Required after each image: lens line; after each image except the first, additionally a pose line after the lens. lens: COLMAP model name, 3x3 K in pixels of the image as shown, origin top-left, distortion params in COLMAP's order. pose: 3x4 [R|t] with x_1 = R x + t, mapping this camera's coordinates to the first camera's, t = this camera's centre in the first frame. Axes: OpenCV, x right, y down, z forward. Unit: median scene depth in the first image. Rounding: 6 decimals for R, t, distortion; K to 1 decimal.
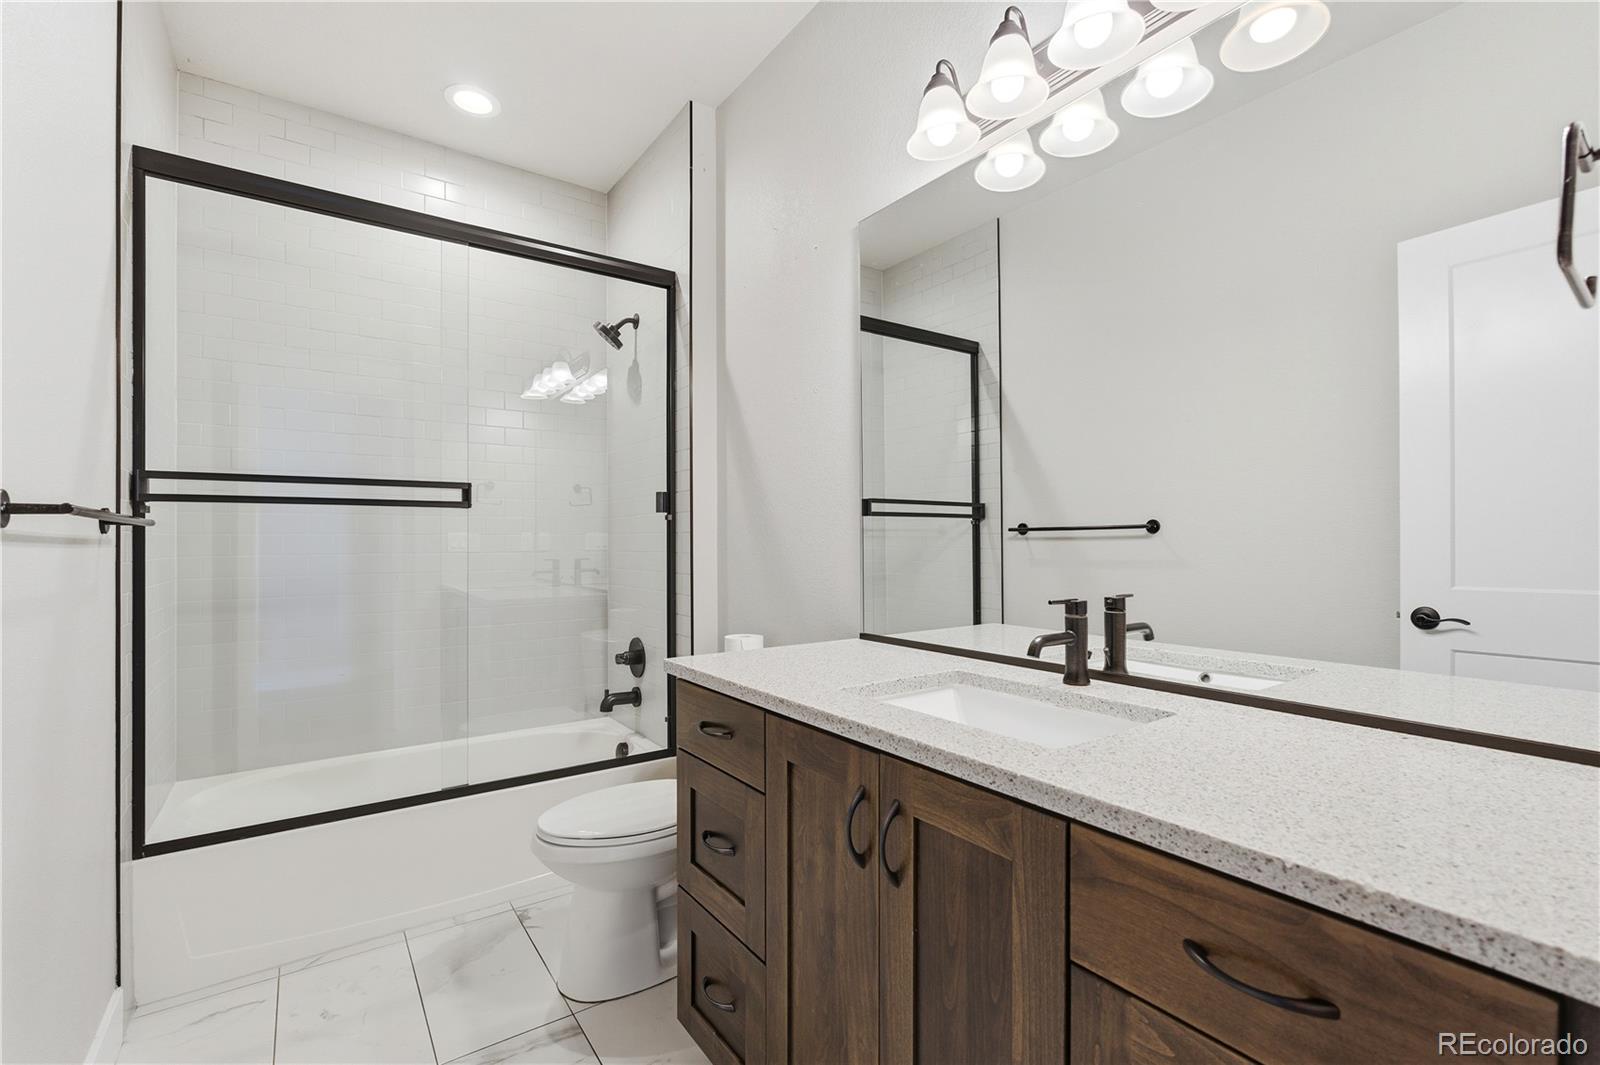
lens RADIAL K [[706.8, 0, 807.5], [0, 706.8, 543.5], [0, 0, 1]] dist [-0.002701, 0.000728]
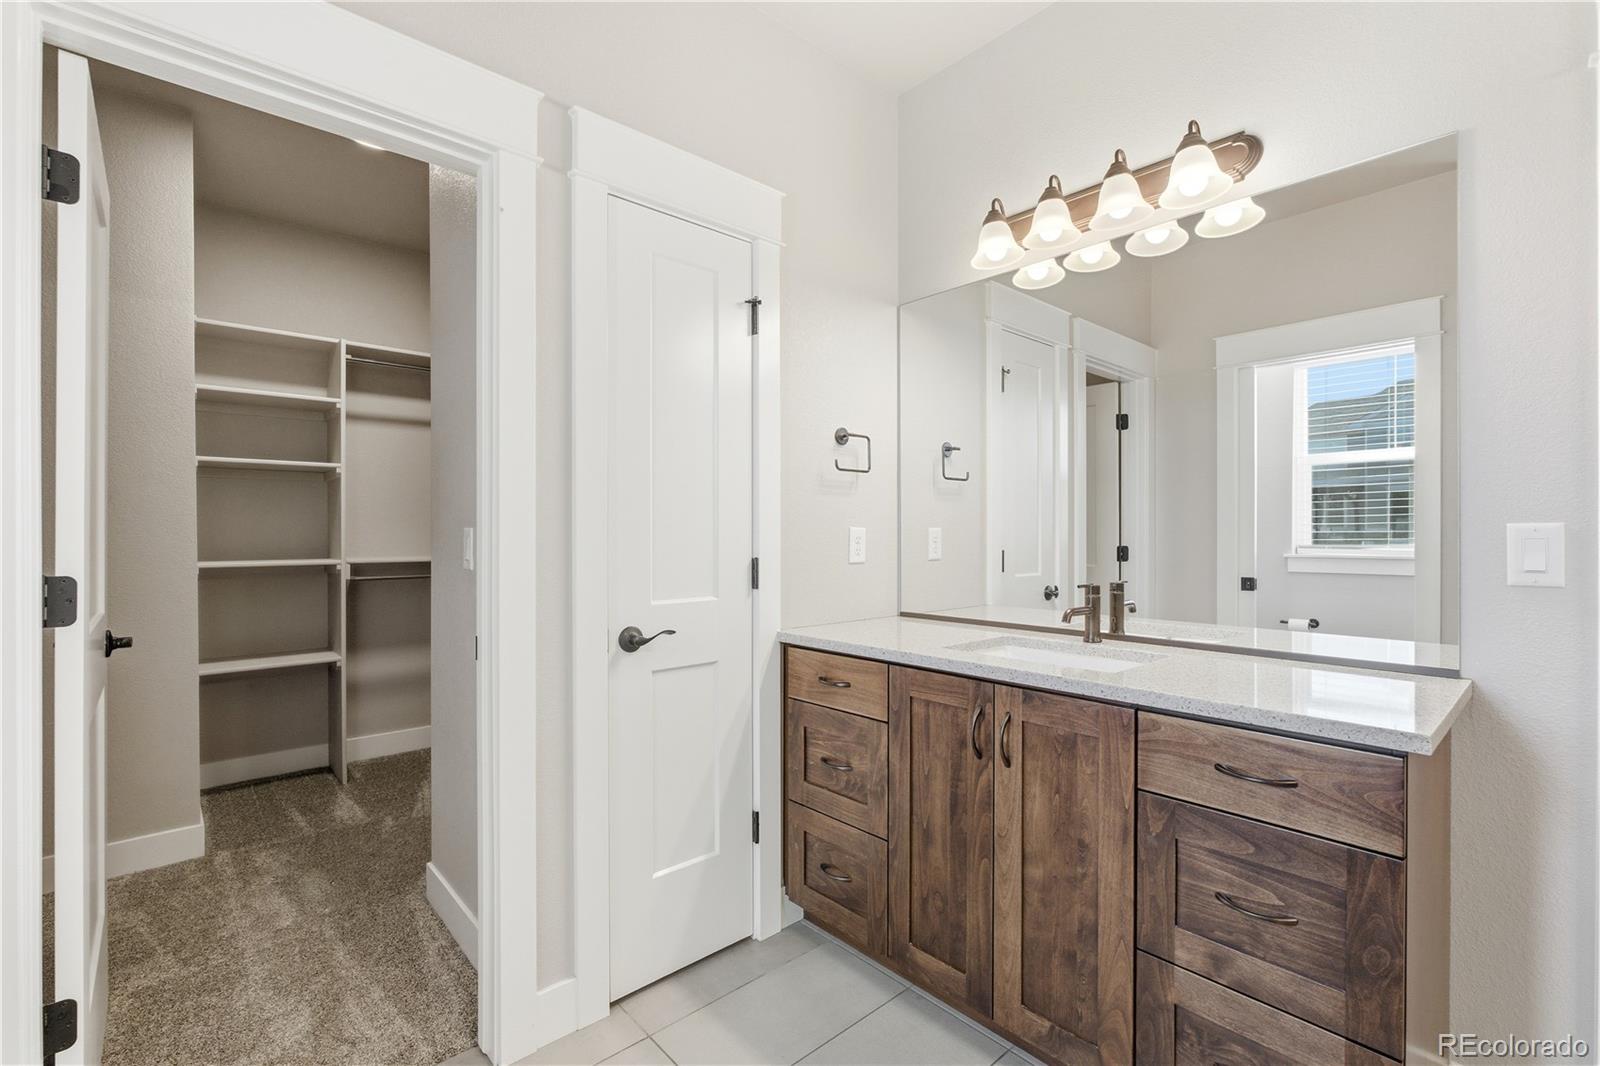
lens RADIAL K [[706.8, 0, 789.9], [0, 706.8, 530.8], [0, 0, 1]] dist [-0.002701, 0.000728]
pose [[0.995578, 0.000561, 0.093940, -0.374580], [-0.000741, 0.999998, 0.001880, -0.033057], [-0.093939, -0.001941, 0.995576, -0.385785]]
